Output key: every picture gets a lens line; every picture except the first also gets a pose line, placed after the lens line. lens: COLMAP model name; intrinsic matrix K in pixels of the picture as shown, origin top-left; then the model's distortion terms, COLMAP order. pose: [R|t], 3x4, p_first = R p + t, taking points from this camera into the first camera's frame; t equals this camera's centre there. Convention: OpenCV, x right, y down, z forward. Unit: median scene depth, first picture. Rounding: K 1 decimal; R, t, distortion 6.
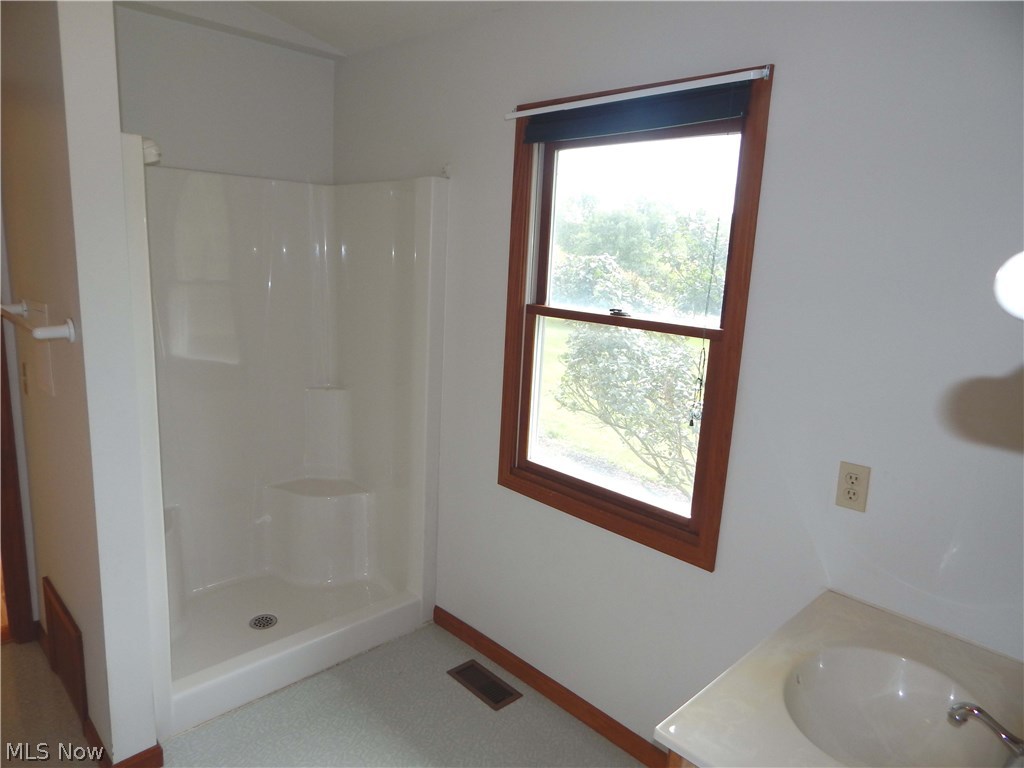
lens RADIAL K [[673.1, 0, 512.0], [0, 673.1, 388.7], [0, 0, 1]] dist [-0.002485, 0.007281]
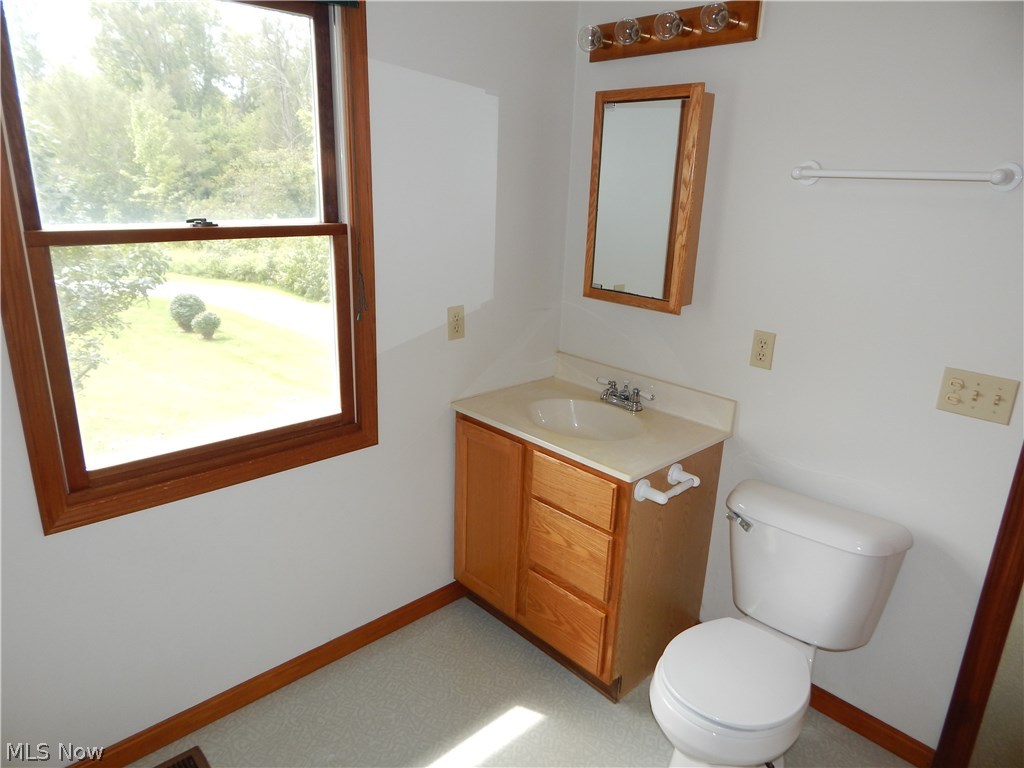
lens RADIAL K [[673.1, 0, 509.9], [0, 673.1, 378.1], [0, 0, 1]] dist [-0.002485, 0.007281]
pose [[0.021449, -0.344978, 0.938365, -0.618538], [0.162649, 0.927281, 0.337186, -0.147918], [-0.986451, 0.145392, 0.076000, 0.599229]]
